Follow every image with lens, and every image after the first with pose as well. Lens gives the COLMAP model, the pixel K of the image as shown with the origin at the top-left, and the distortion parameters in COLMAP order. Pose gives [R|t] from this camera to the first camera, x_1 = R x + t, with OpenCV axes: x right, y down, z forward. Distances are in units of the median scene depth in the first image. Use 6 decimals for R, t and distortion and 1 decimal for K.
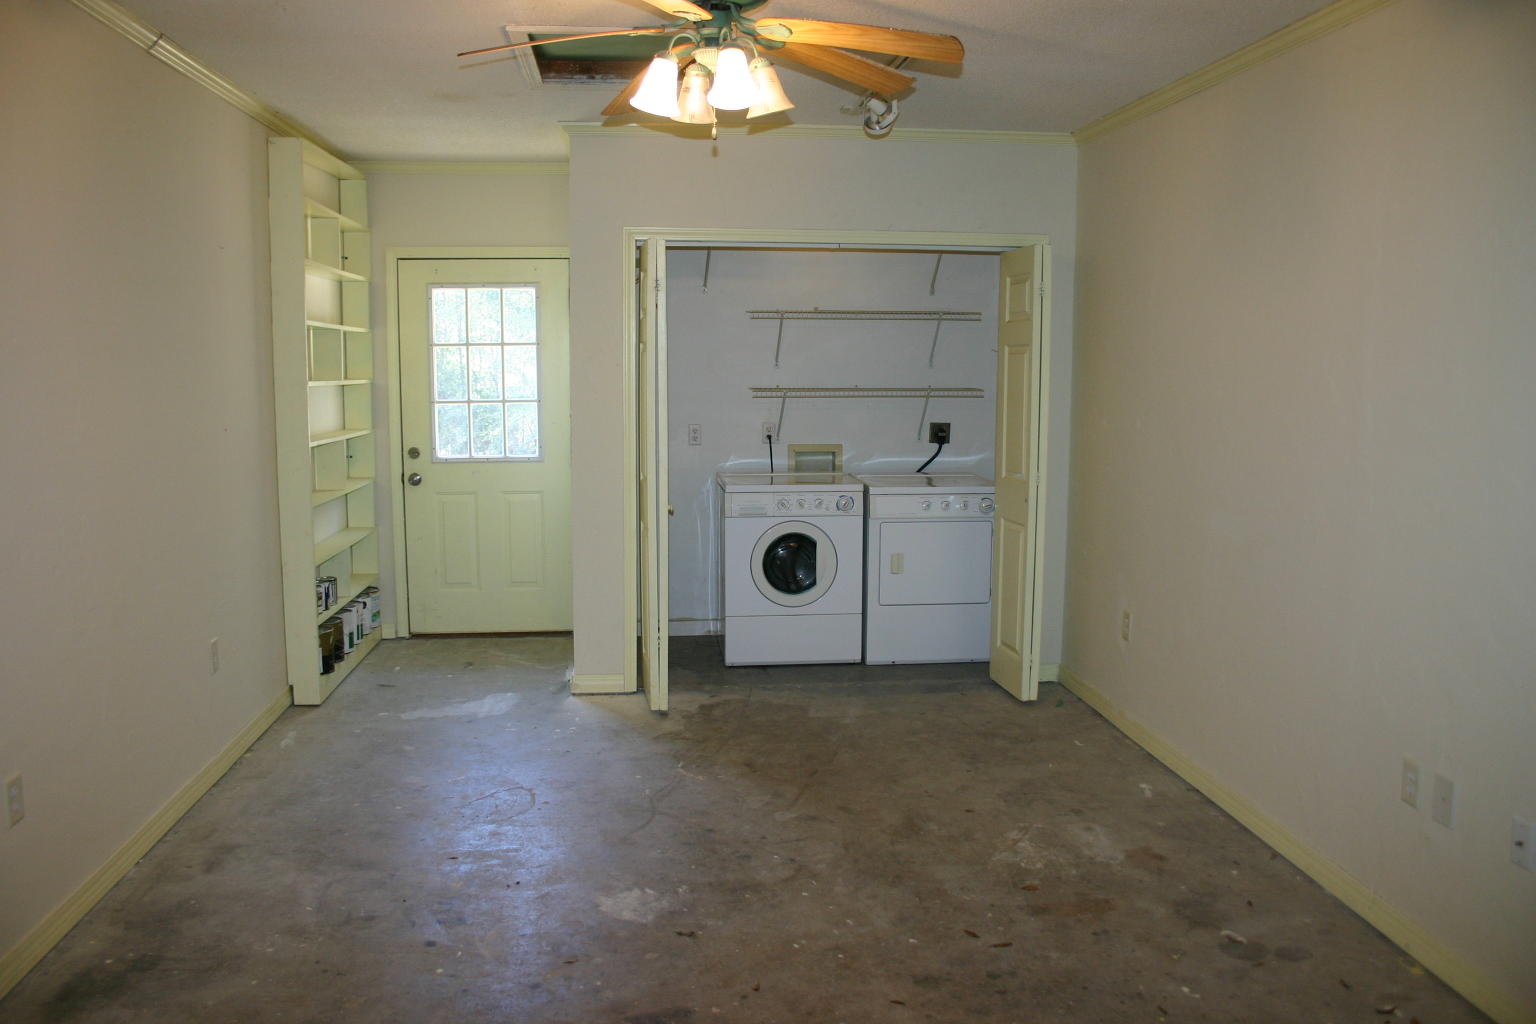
lens RADIAL K [[1240.8, 0, 768.0], [0, 1240.8, 512.0], [0, 0, 1]] dist [-0.164266, 0.146900]
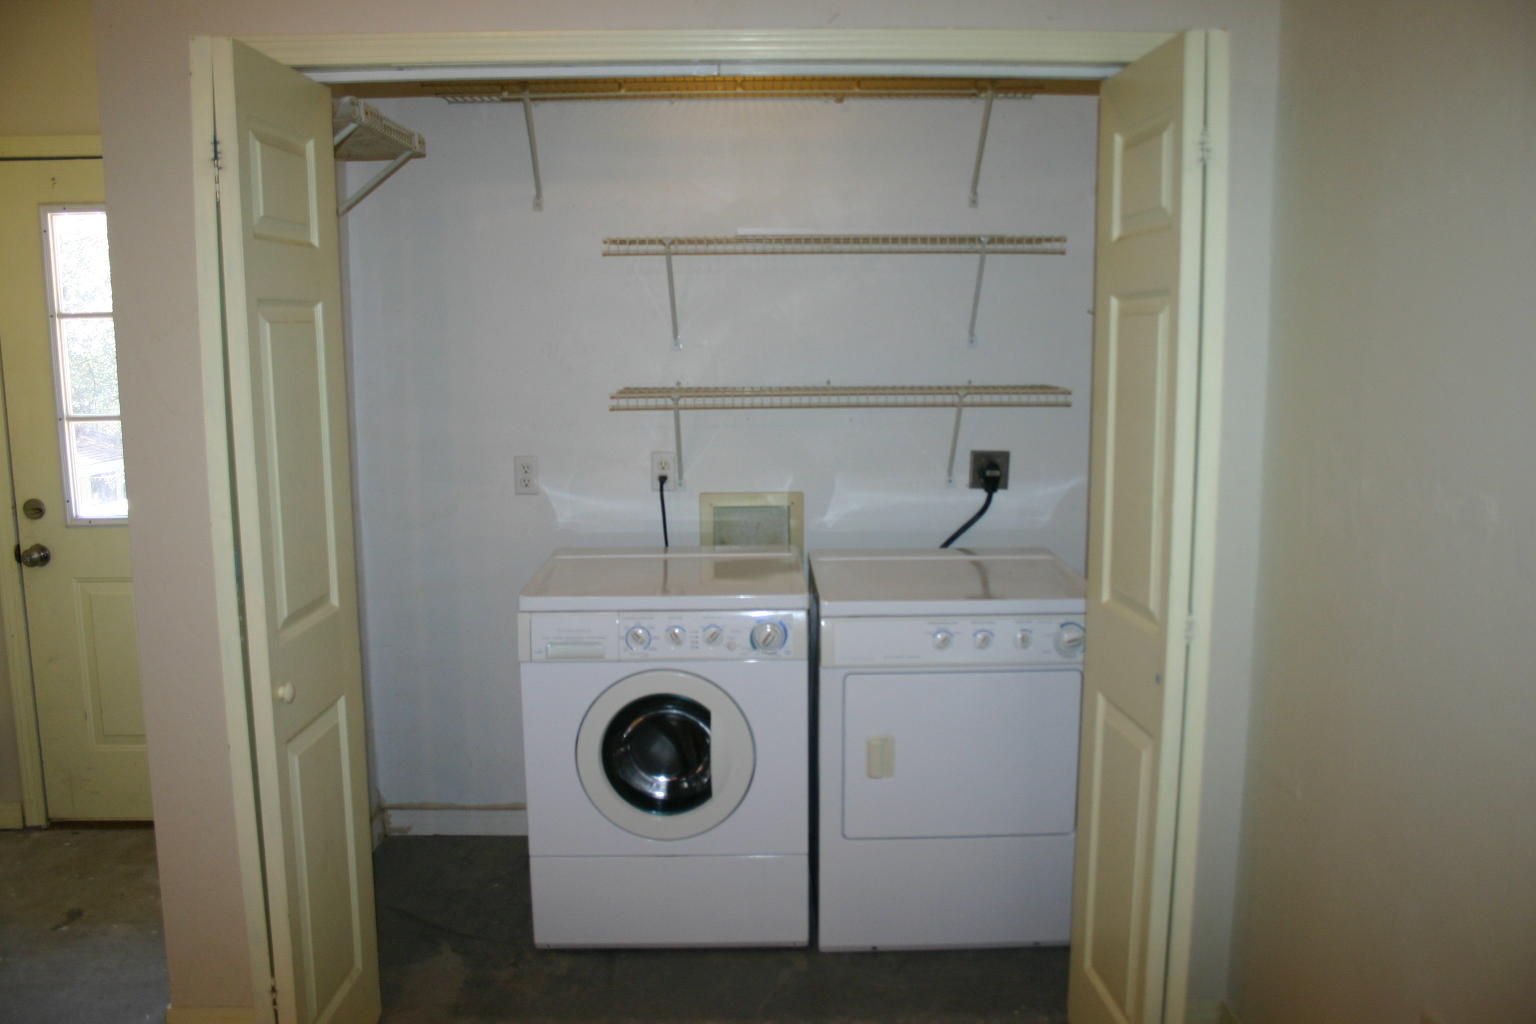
lens RADIAL K [[1240.8, 0, 768.0], [0, 1240.8, 512.0], [0, 0, 1]] dist [-0.164266, 0.146900]
pose [[0.995889, 0.004579, -0.090471, 0.099187], [-0.002774, 0.999795, 0.020061, -0.060371], [0.090544, -0.019728, 0.995697, 0.497581]]
